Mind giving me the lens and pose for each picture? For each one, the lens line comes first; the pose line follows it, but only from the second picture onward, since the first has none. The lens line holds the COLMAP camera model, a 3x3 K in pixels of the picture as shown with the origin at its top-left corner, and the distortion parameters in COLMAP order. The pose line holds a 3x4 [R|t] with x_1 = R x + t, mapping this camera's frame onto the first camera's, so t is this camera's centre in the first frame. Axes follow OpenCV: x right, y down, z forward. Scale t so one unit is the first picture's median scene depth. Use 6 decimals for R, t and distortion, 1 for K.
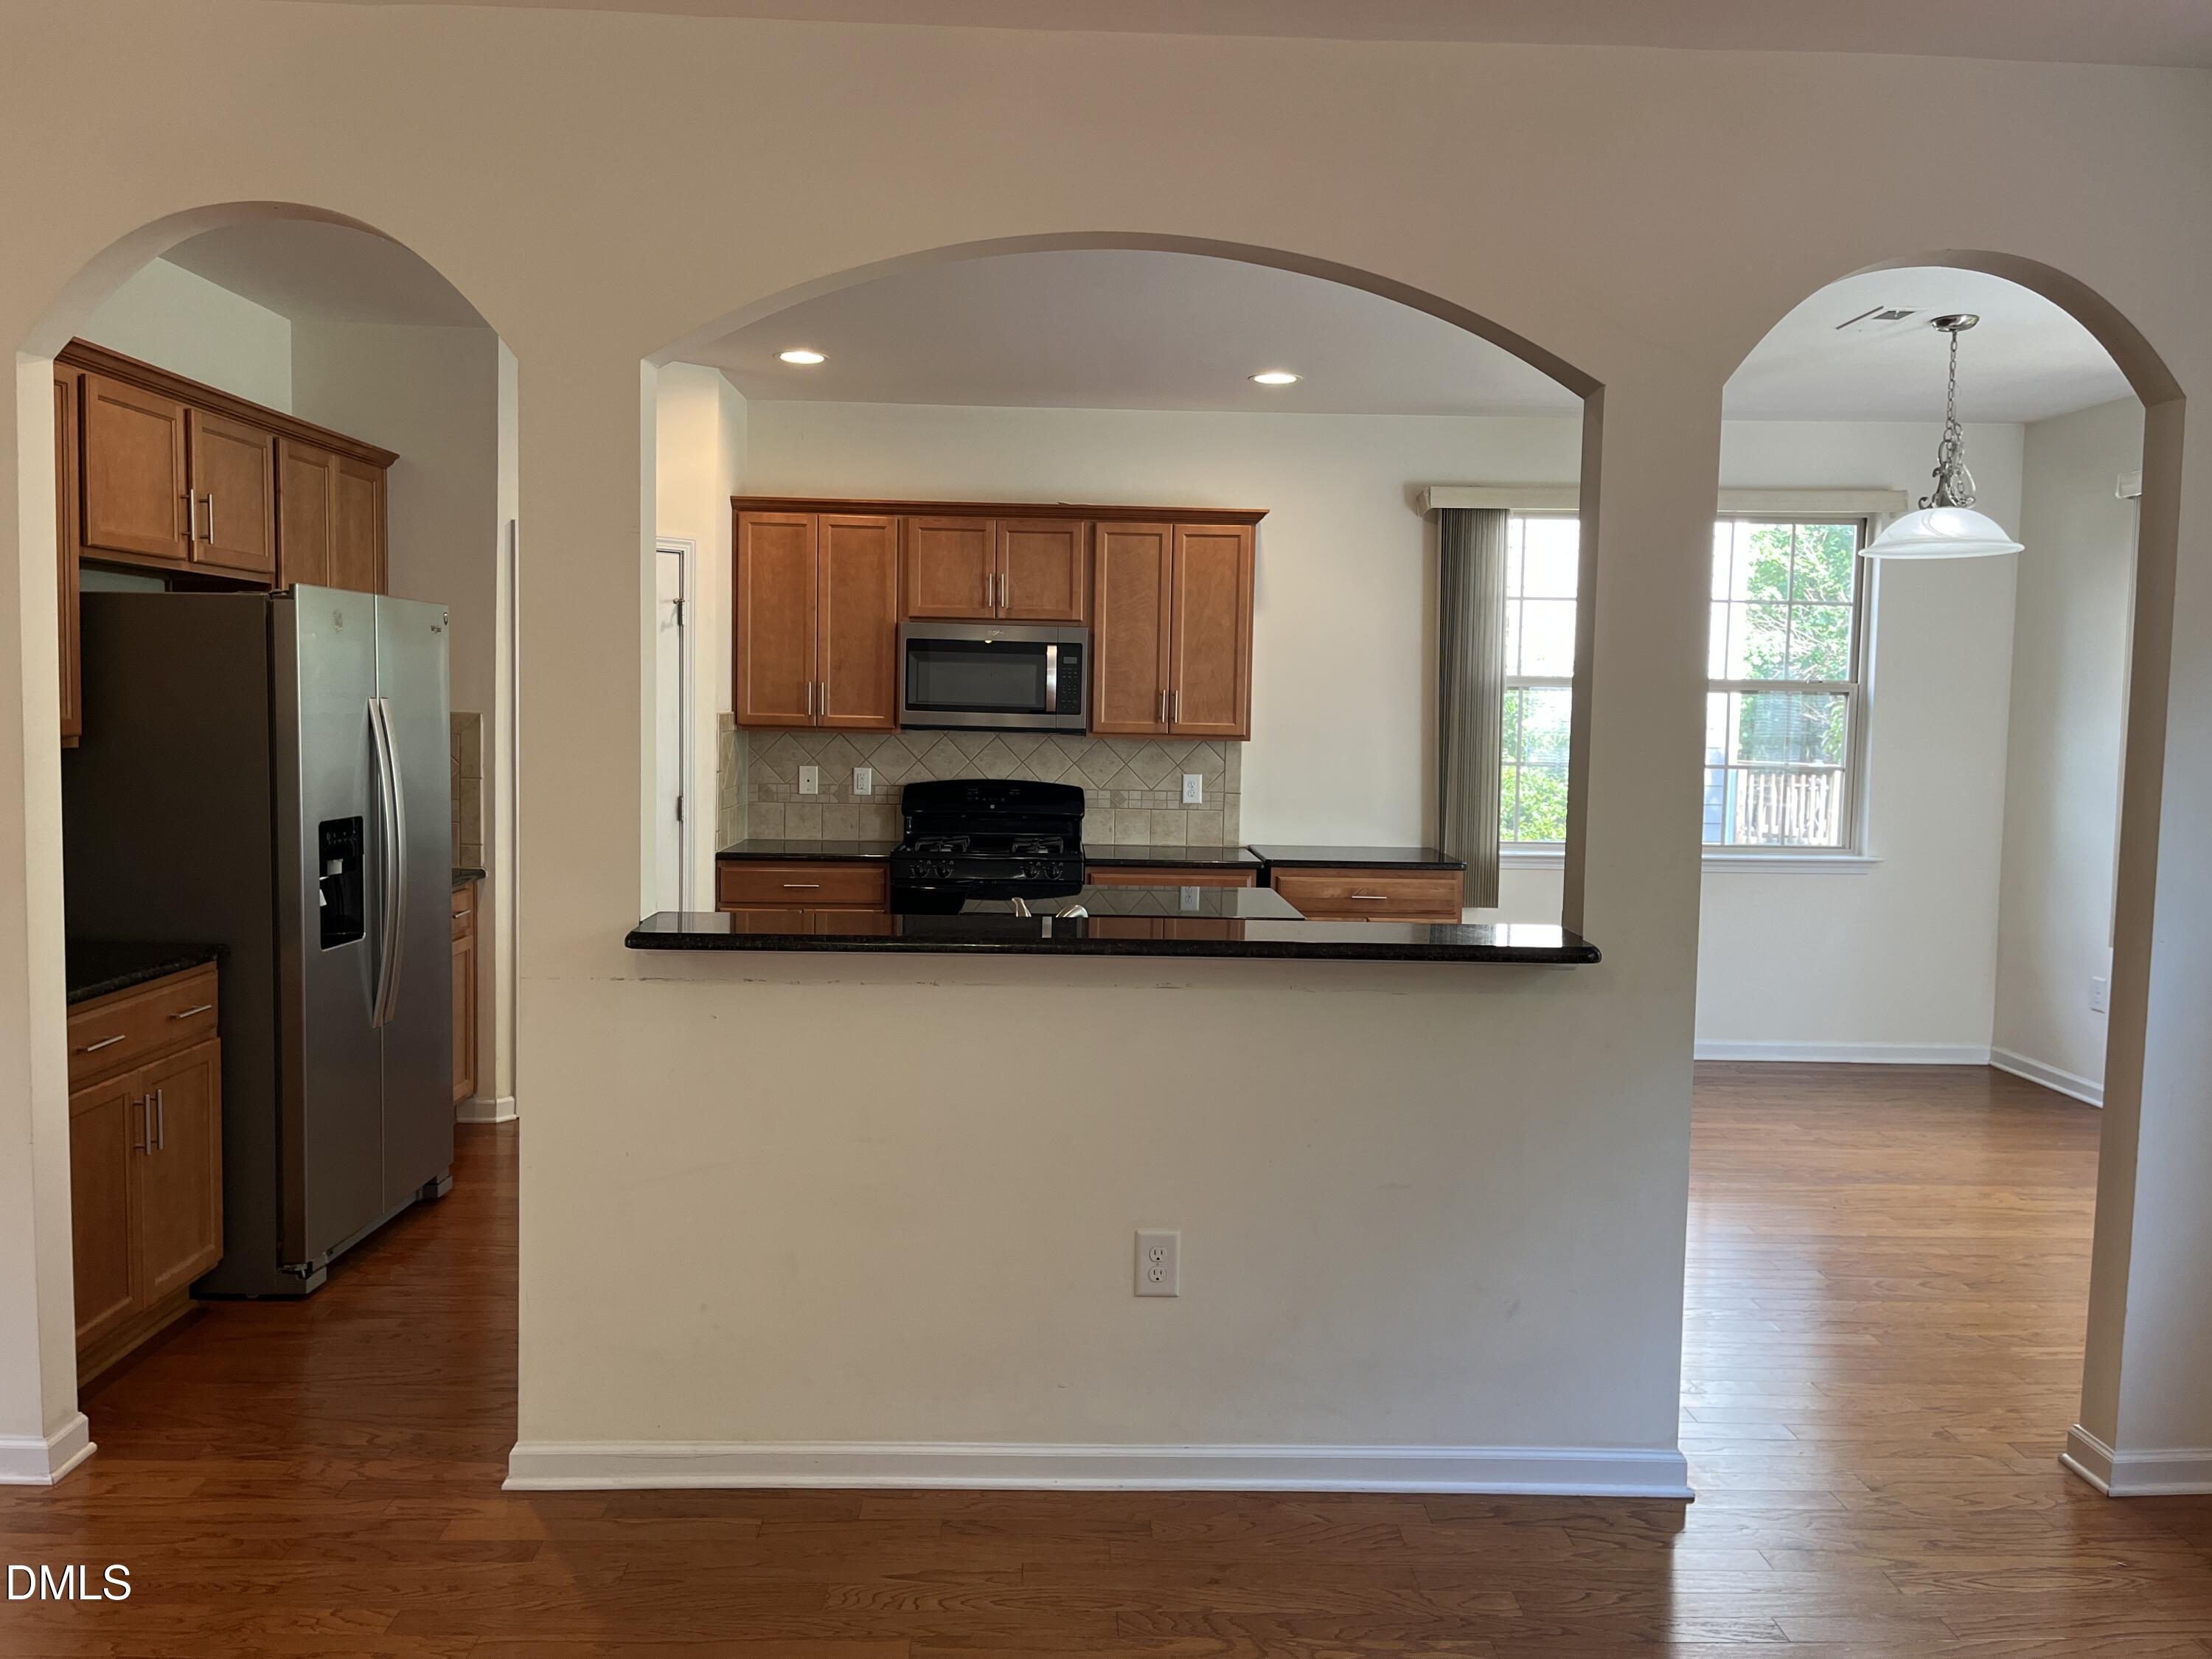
lens RADIAL K [[1664.6, 0, 1106.0], [0, 1664.6, 829.5], [0, 0, 1]] dist [0.087216, -0.189477]
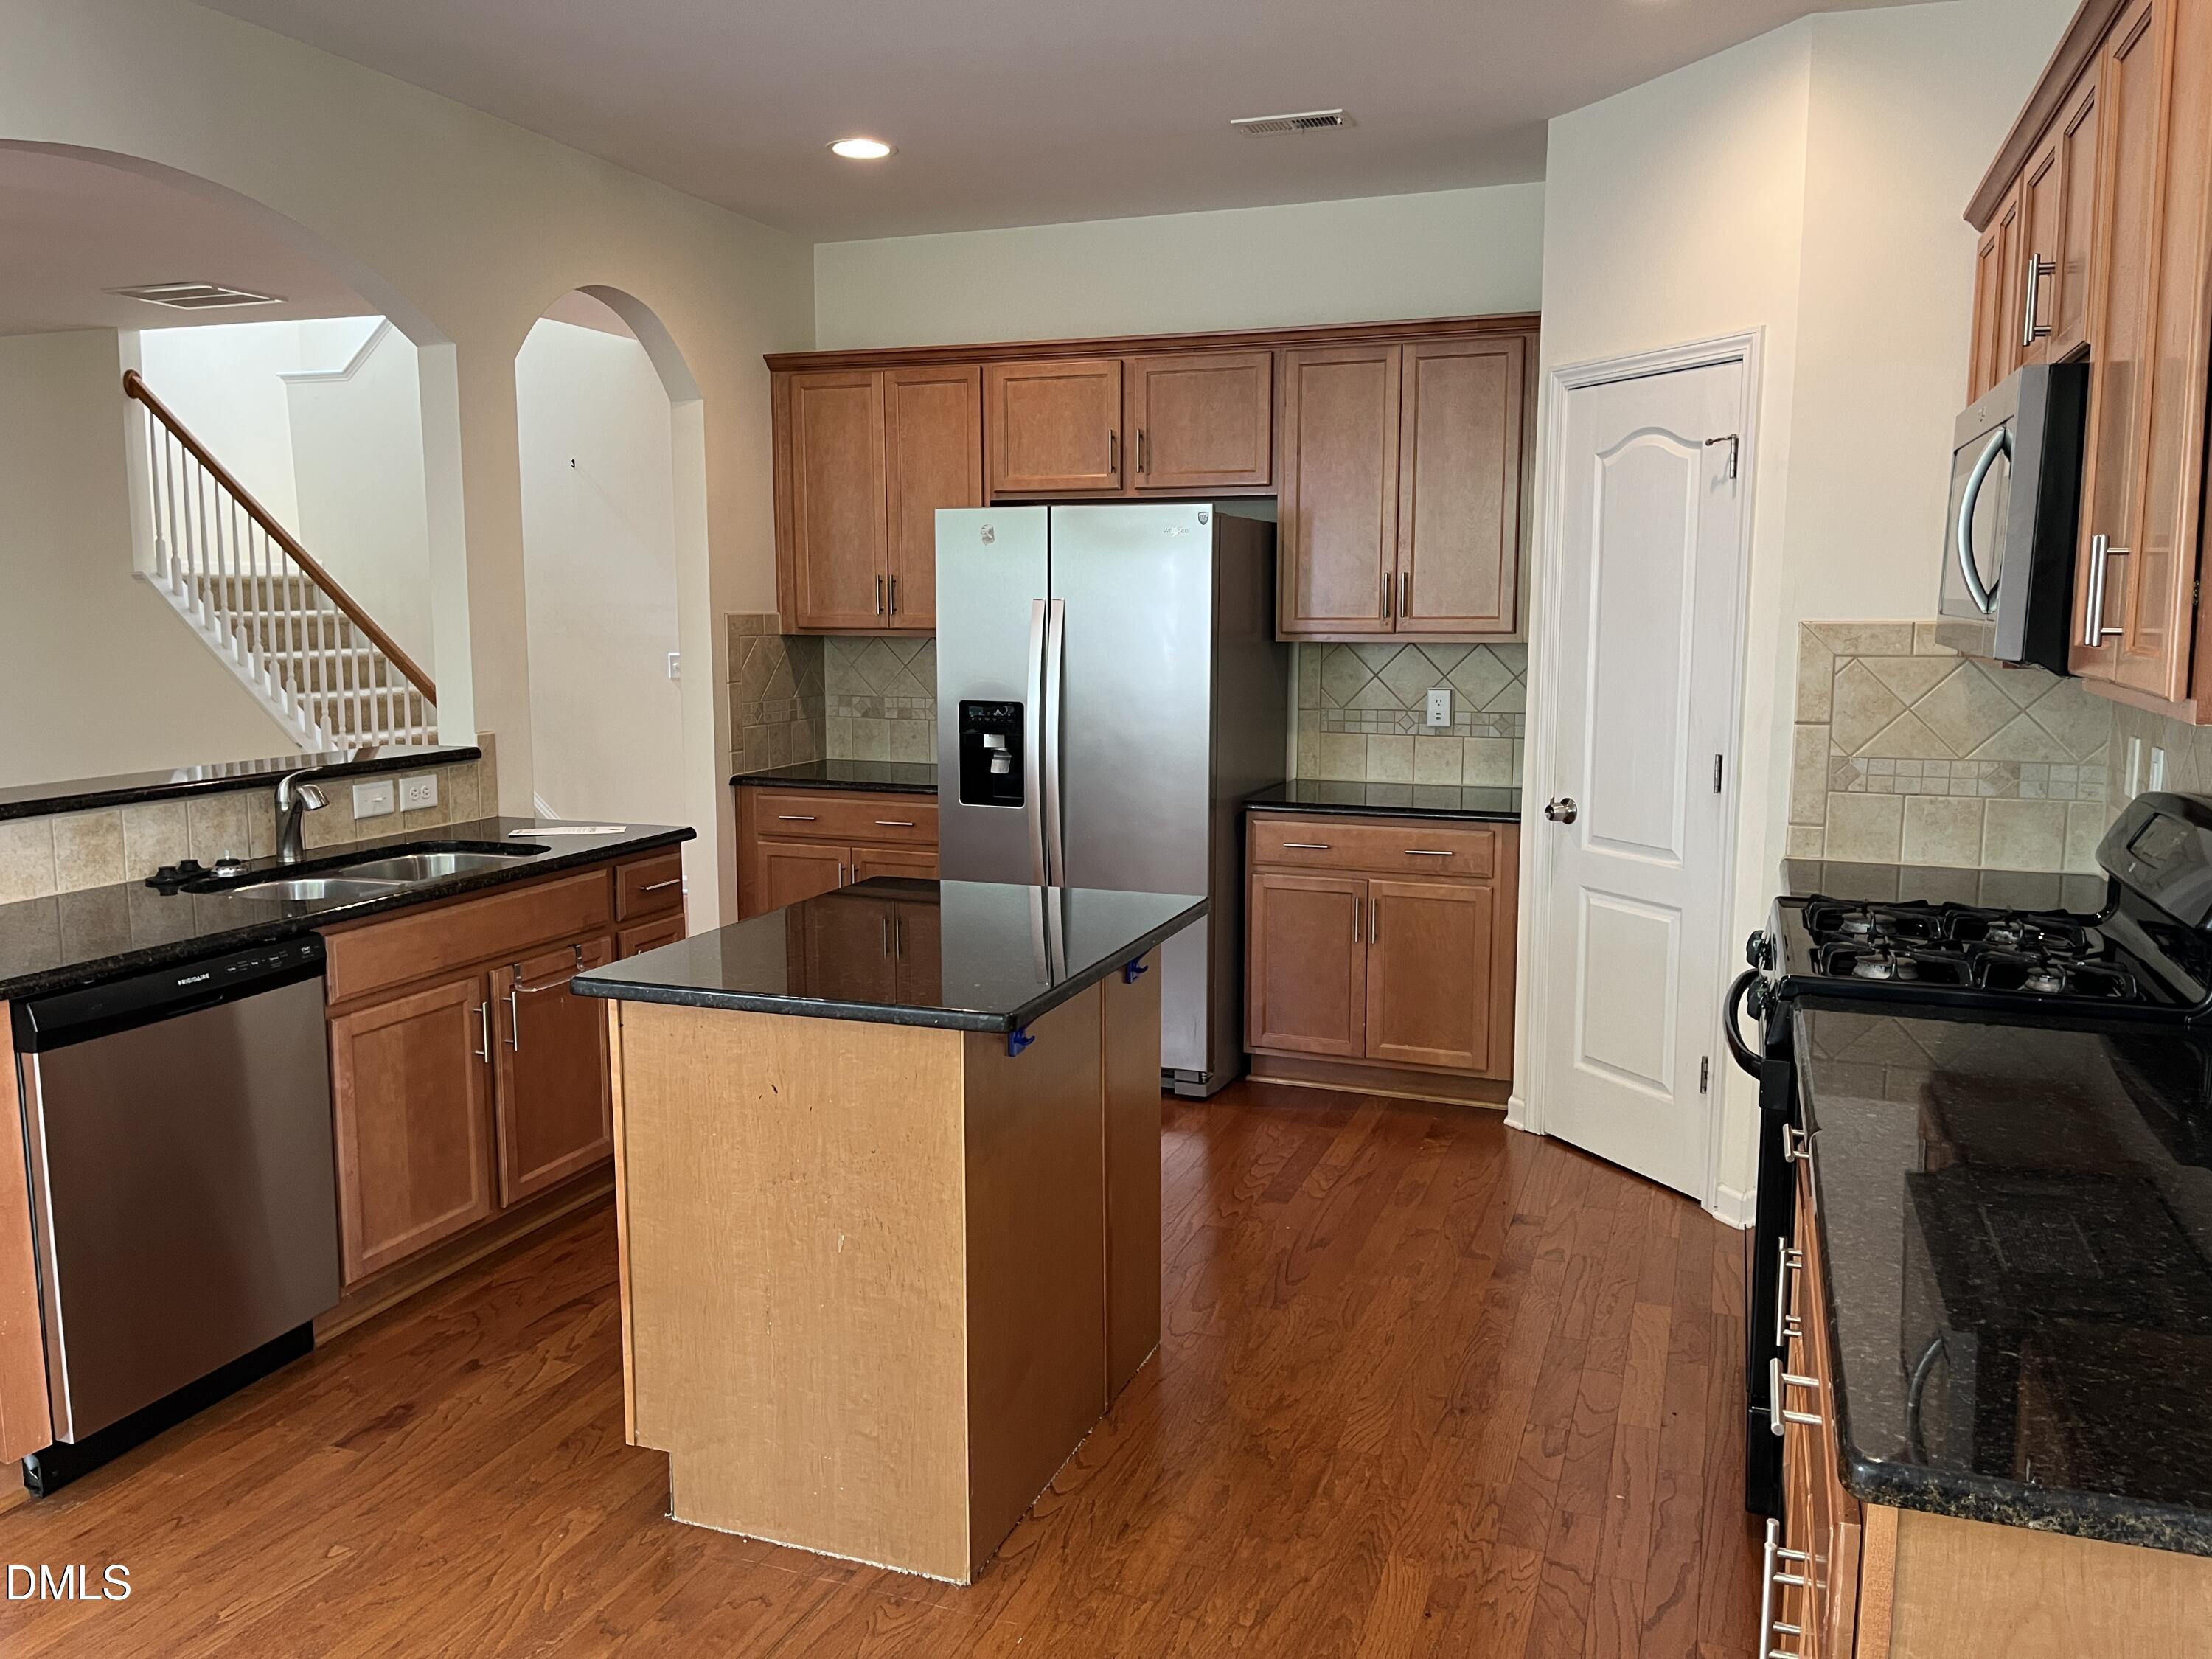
lens RADIAL K [[1681.9, 0, 1106.0], [0, 1681.9, 829.5], [0, 0, 1]] dist [0.066075, -0.092464]
pose [[-0.388865, 0.104681, -0.915328, 0.382852], [-0.081913, 0.985661, 0.147525, -0.061166], [0.917646, 0.132345, -0.374714, 0.938990]]
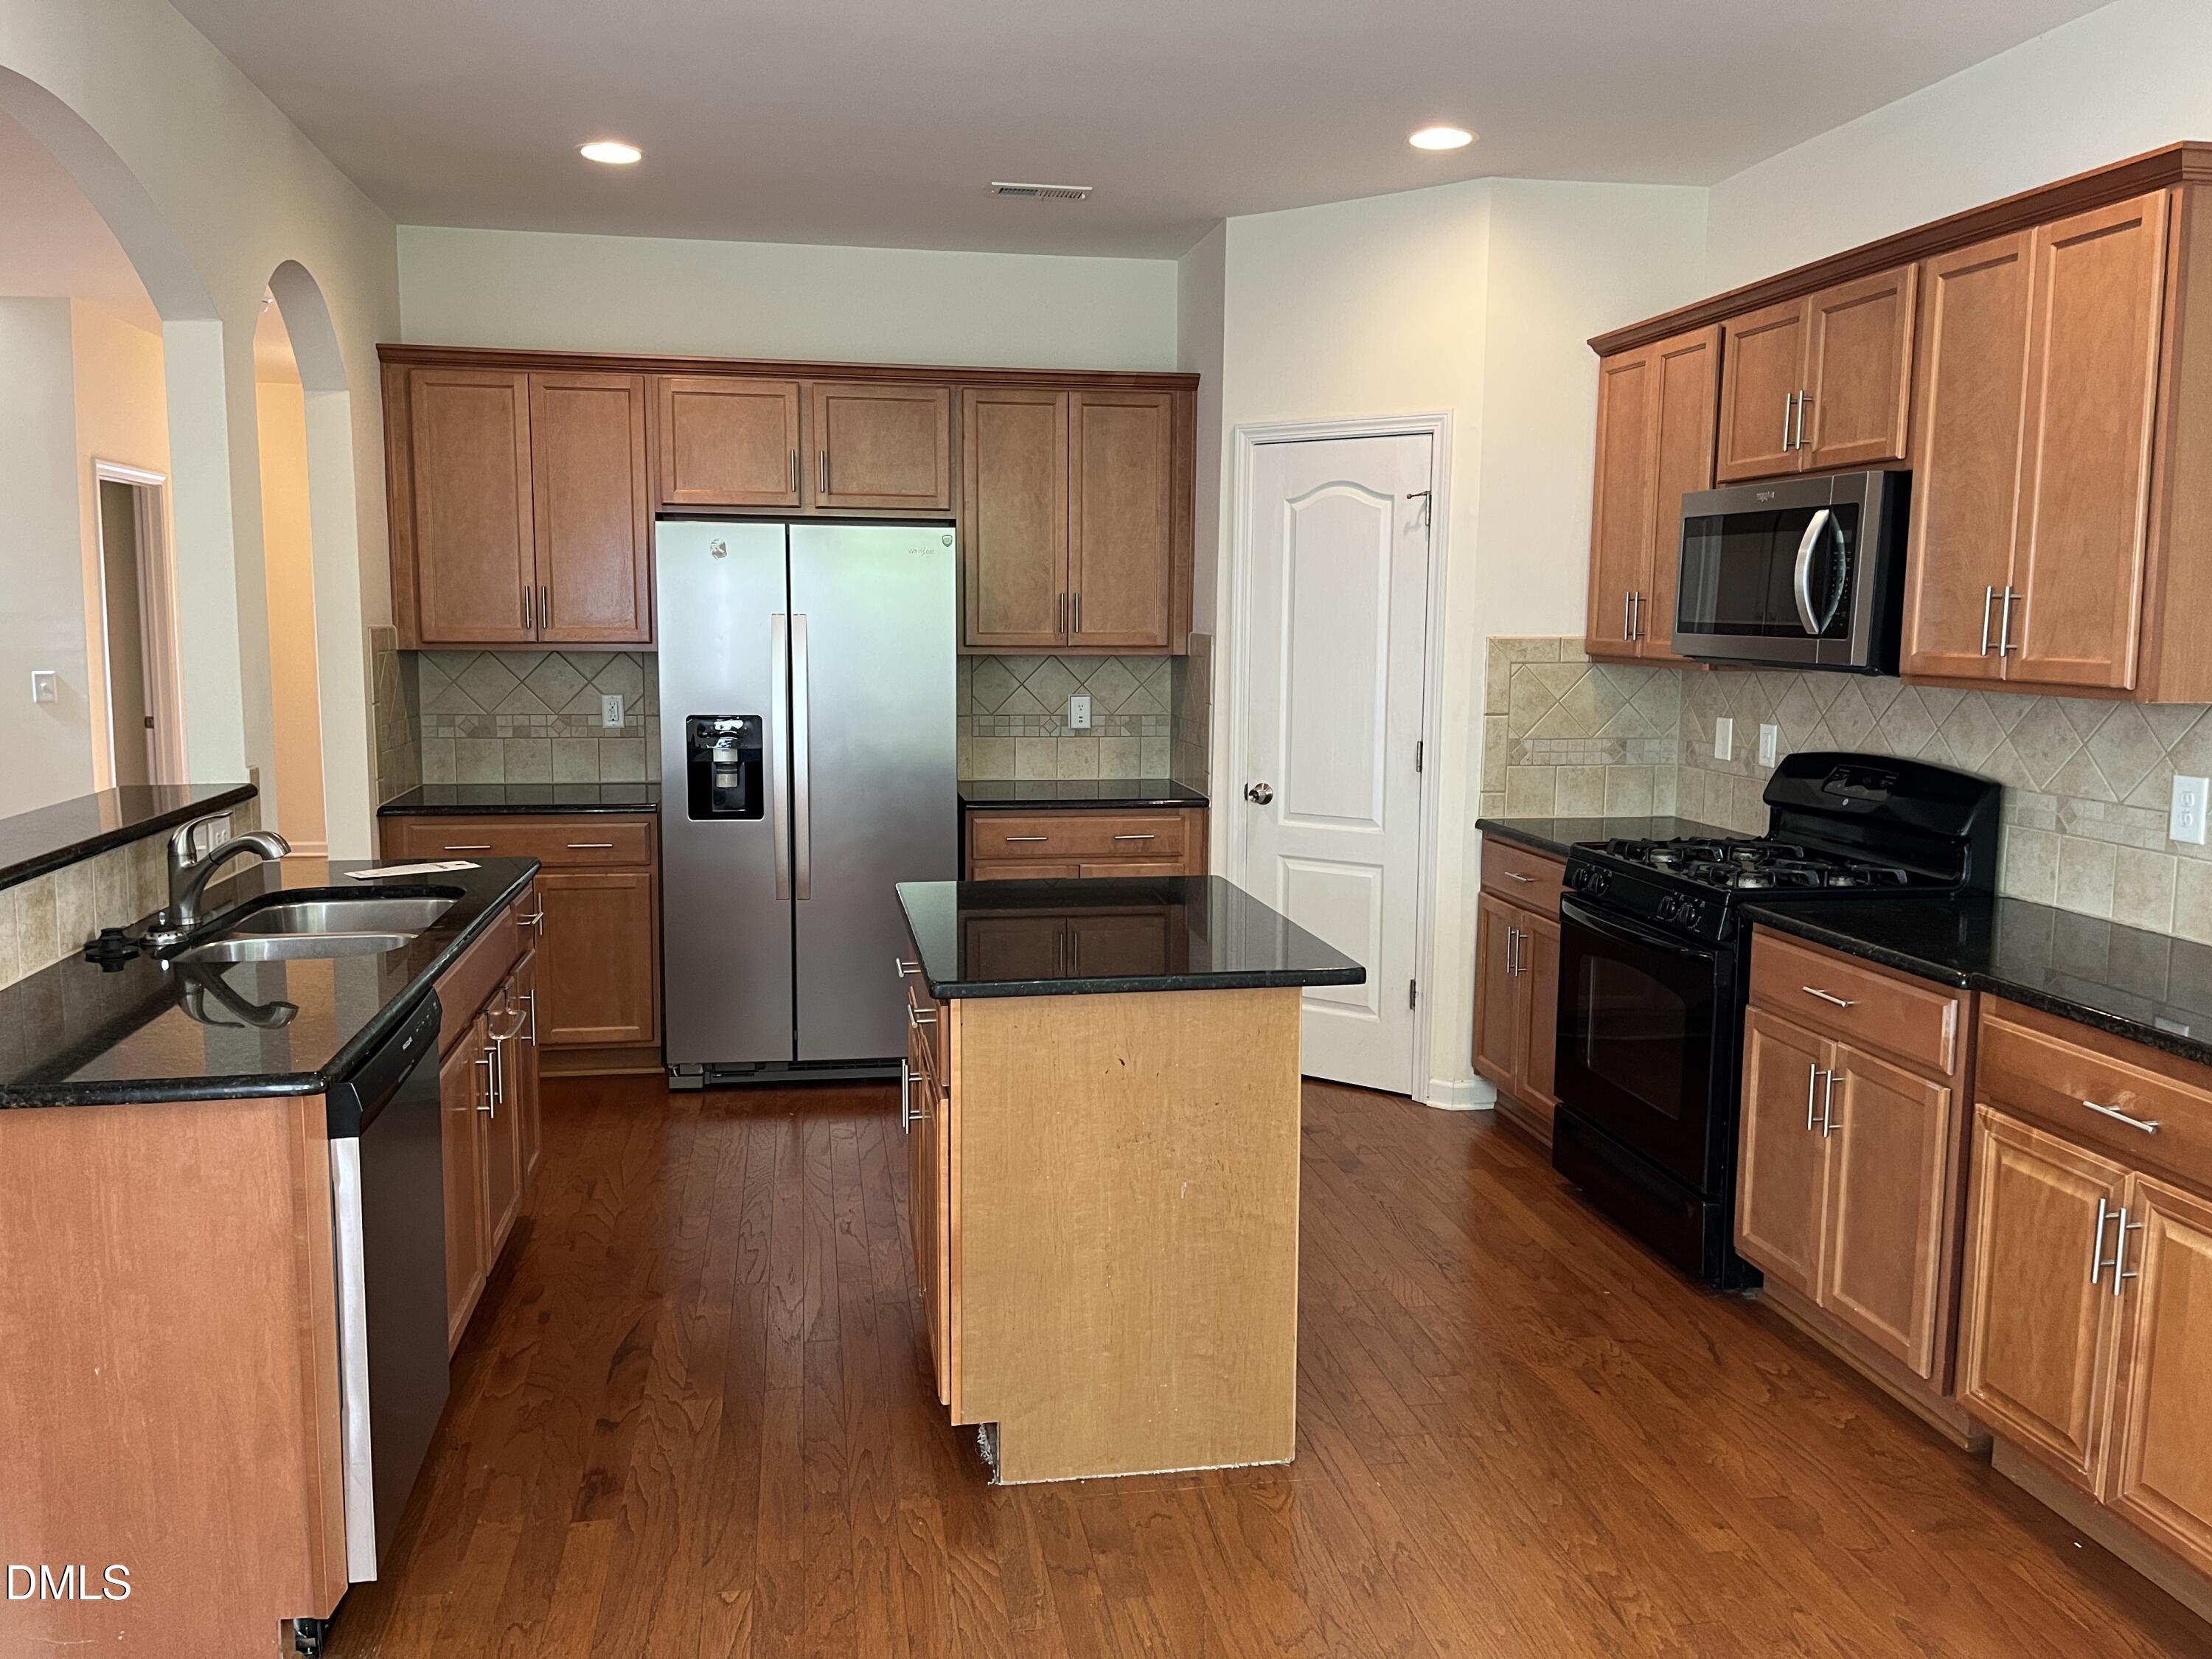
lens RADIAL K [[1664.6, 0, 1106.0], [0, 1664.6, 829.5], [0, 0, 1]] dist [0.087216, -0.189477]
pose [[0.129696, 0.109573, -0.985481, 0.472266], [-0.082951, 0.991591, 0.099335, -0.040993], [0.988078, 0.068863, 0.137694, 0.678064]]
